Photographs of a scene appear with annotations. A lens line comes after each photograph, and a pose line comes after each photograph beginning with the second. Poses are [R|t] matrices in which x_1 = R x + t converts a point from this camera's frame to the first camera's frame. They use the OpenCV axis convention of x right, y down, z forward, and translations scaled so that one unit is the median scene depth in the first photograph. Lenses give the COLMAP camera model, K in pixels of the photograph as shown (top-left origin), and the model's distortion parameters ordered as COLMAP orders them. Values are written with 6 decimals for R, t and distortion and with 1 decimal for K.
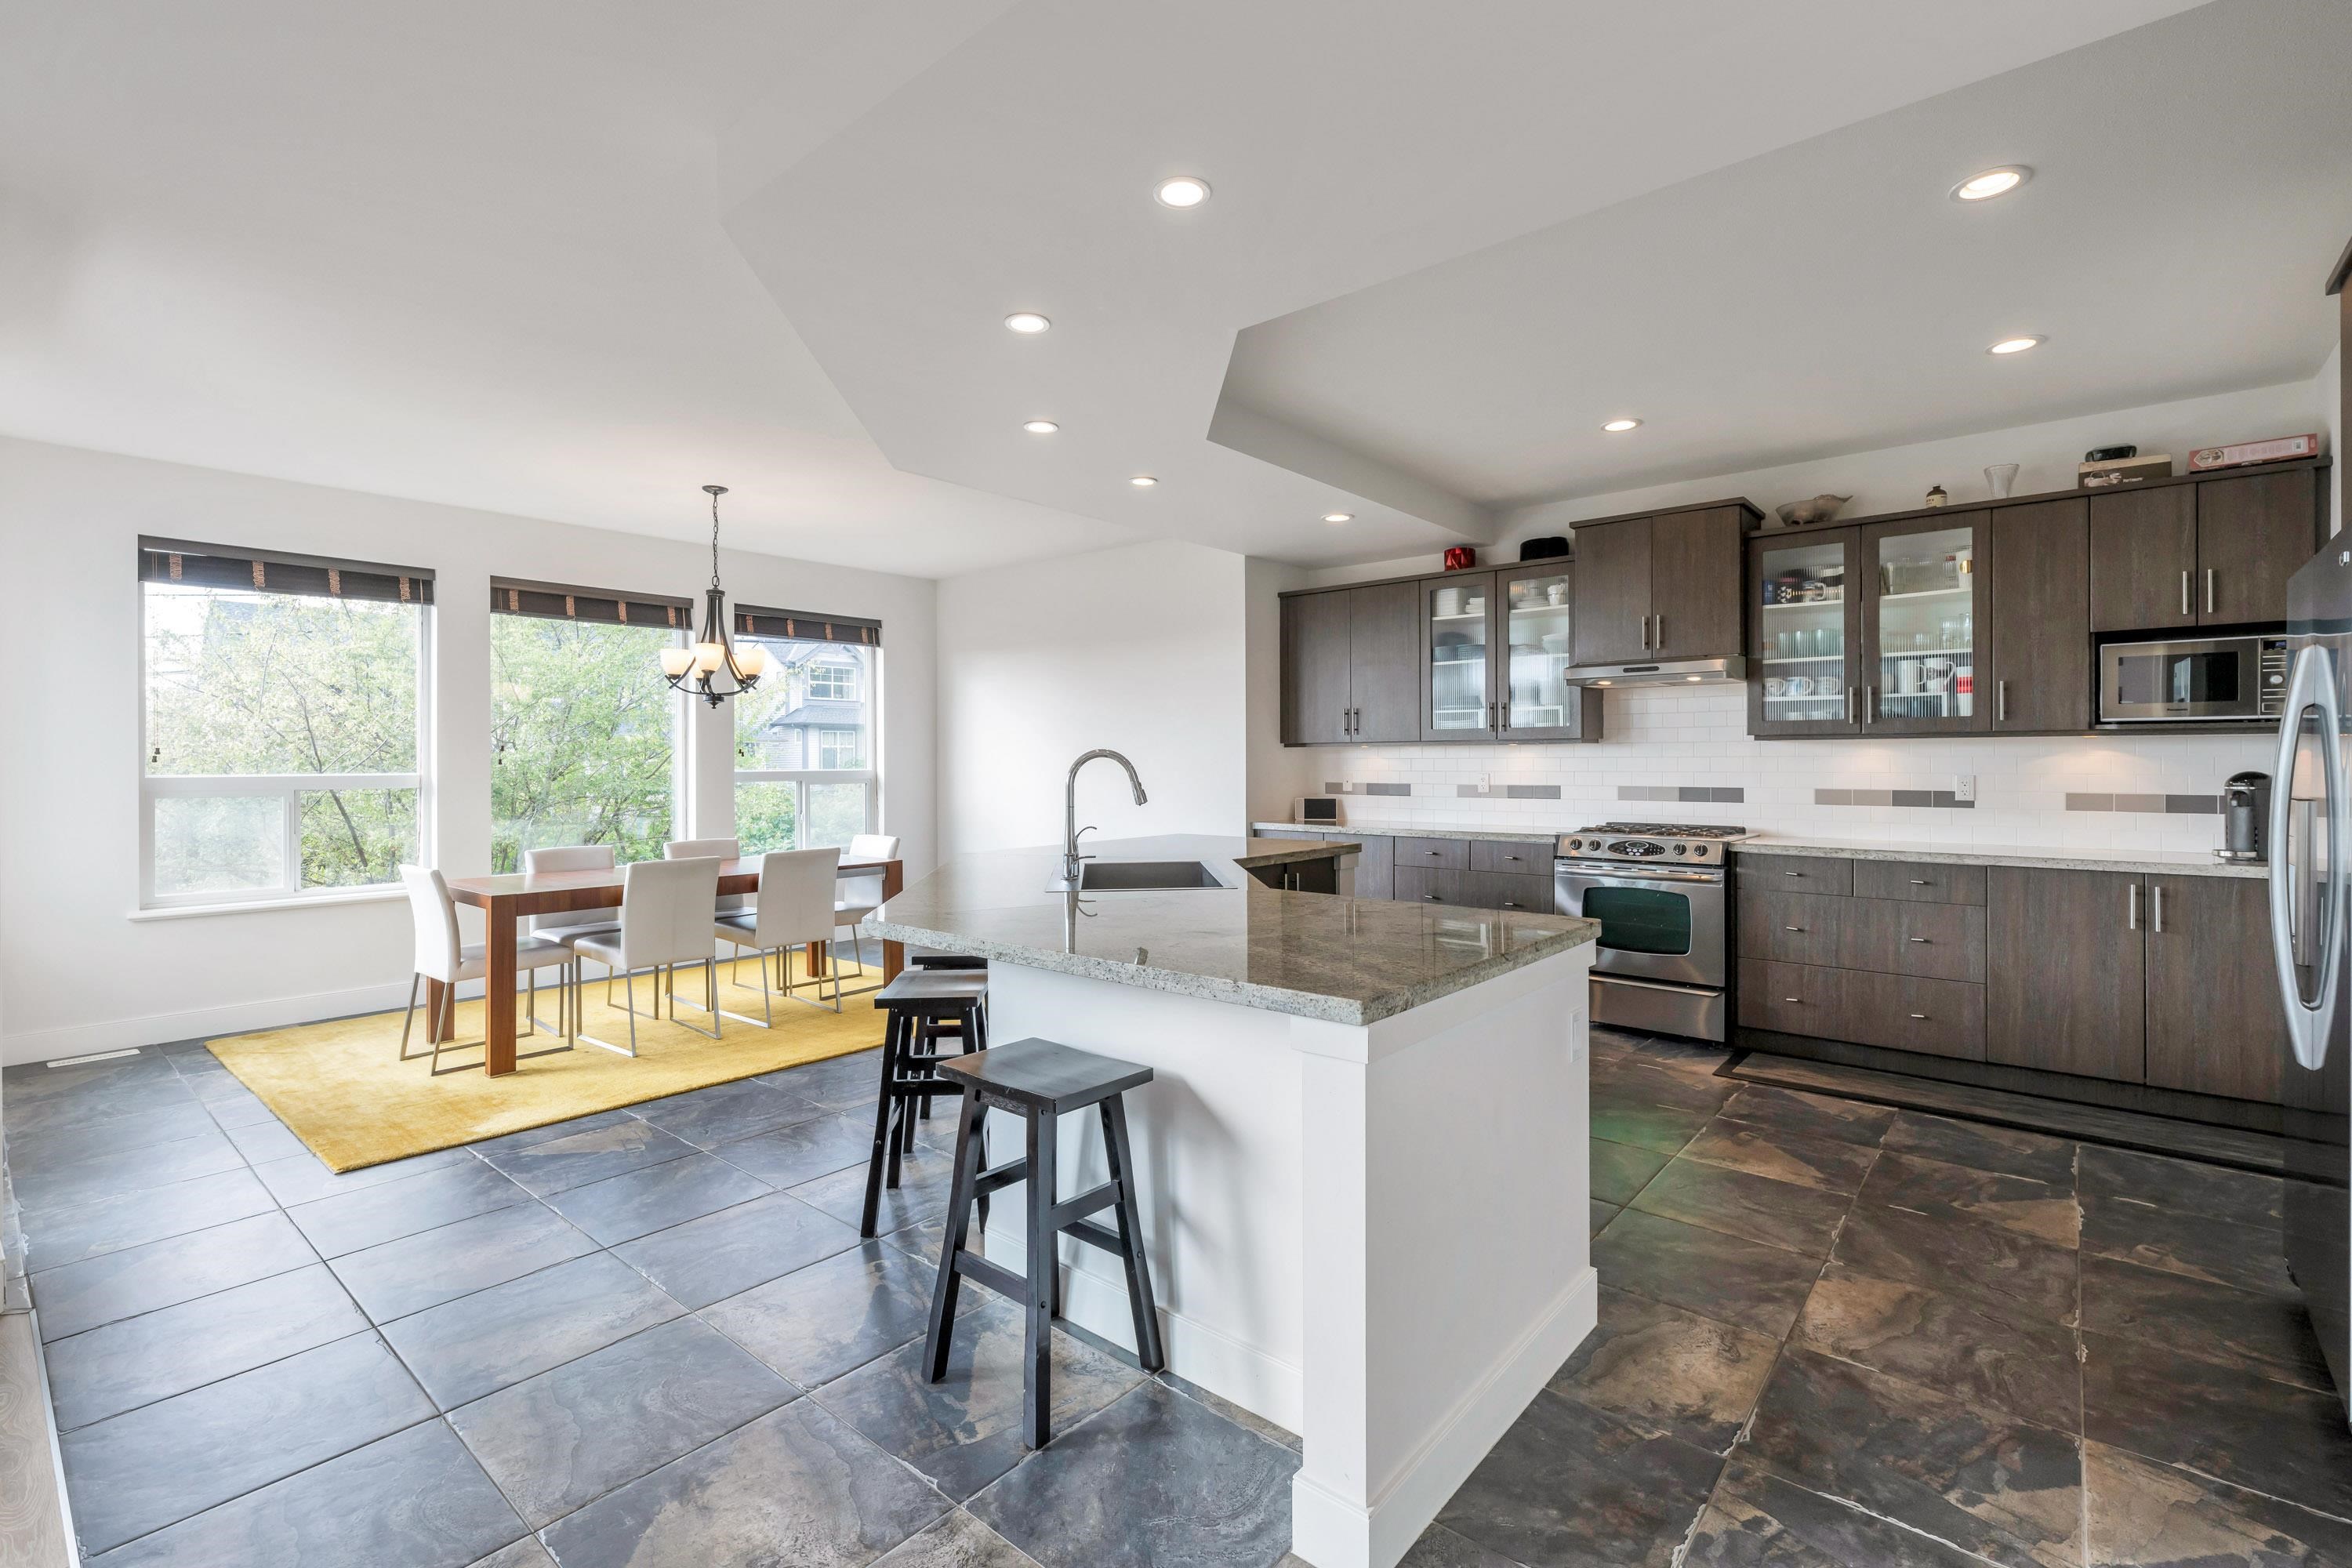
lens RADIAL K [[1064.7, 0, 1184.4], [0, 1064.7, 765.7], [0, 0, 1]] dist [-0.002551, -0.000406]
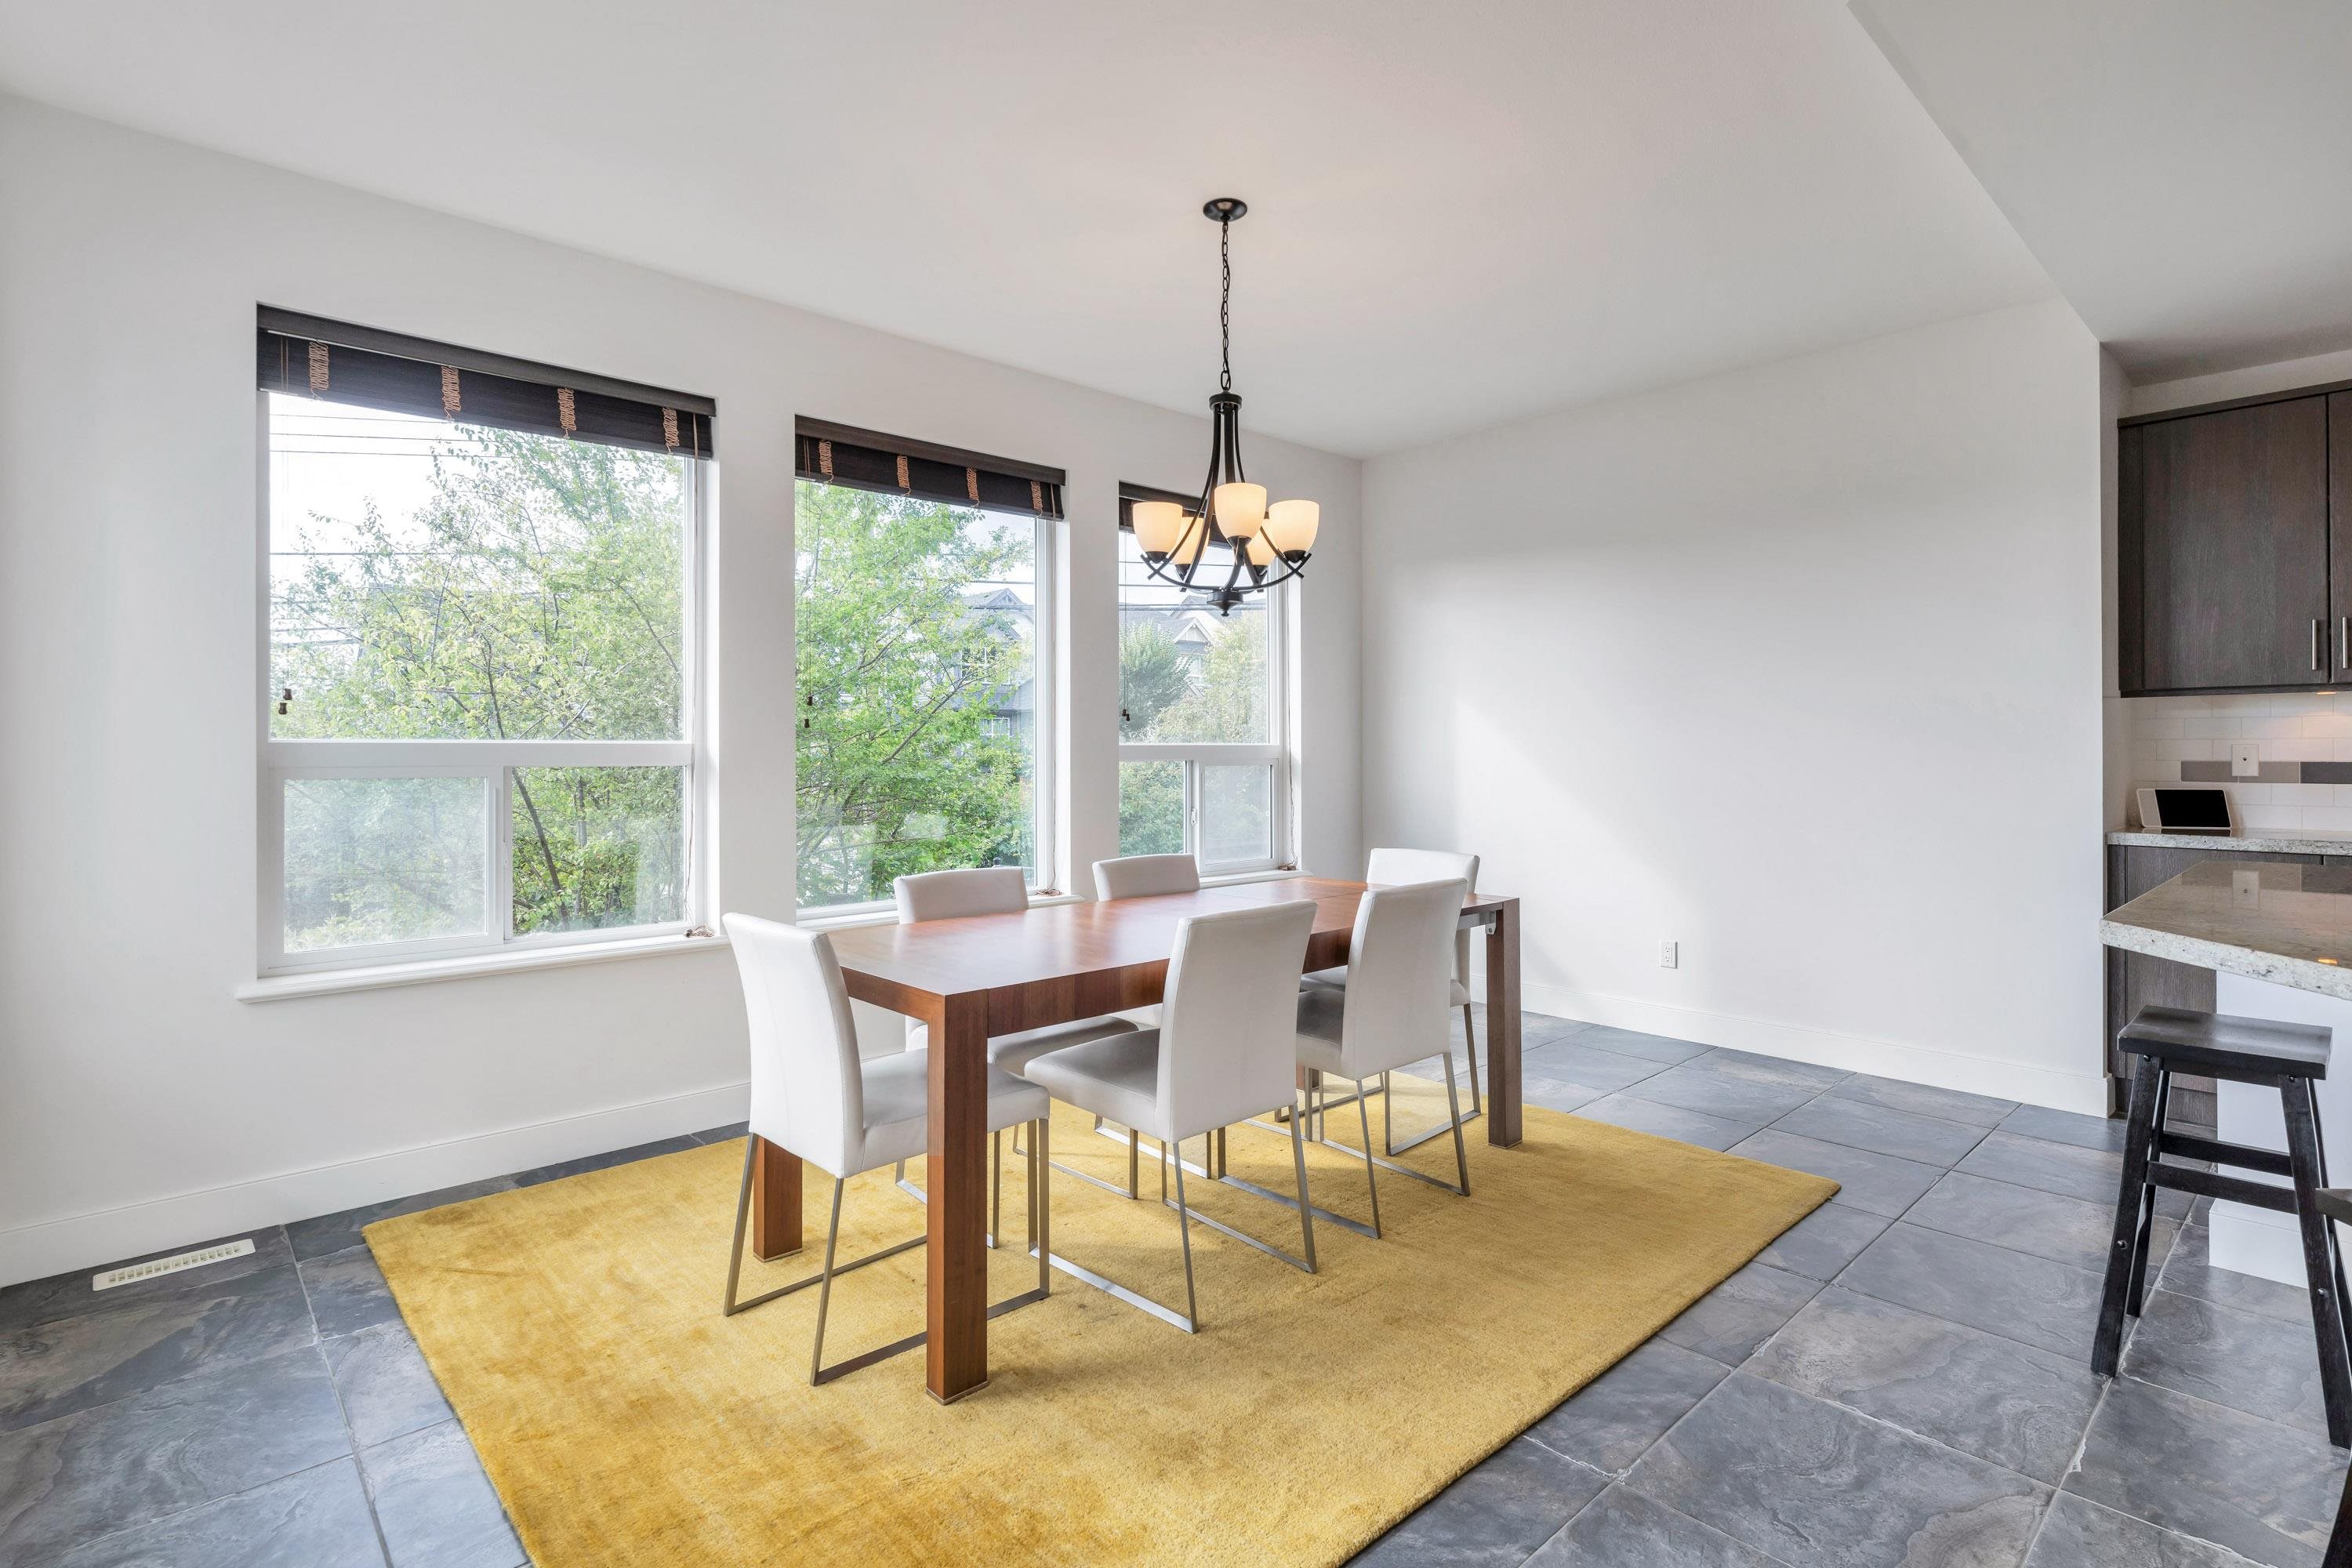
lens RADIAL K [[1127.3, 0, 1171.7], [0, 1127.3, 752.6], [0, 0, 1]] dist [-0.003509, 0.000049]
pose [[0.992515, -0.000130, -0.122126, -0.456571], [-0.000556, 0.999984, -0.005587, 0.021351], [0.122125, 0.005613, 0.992499, 0.494780]]
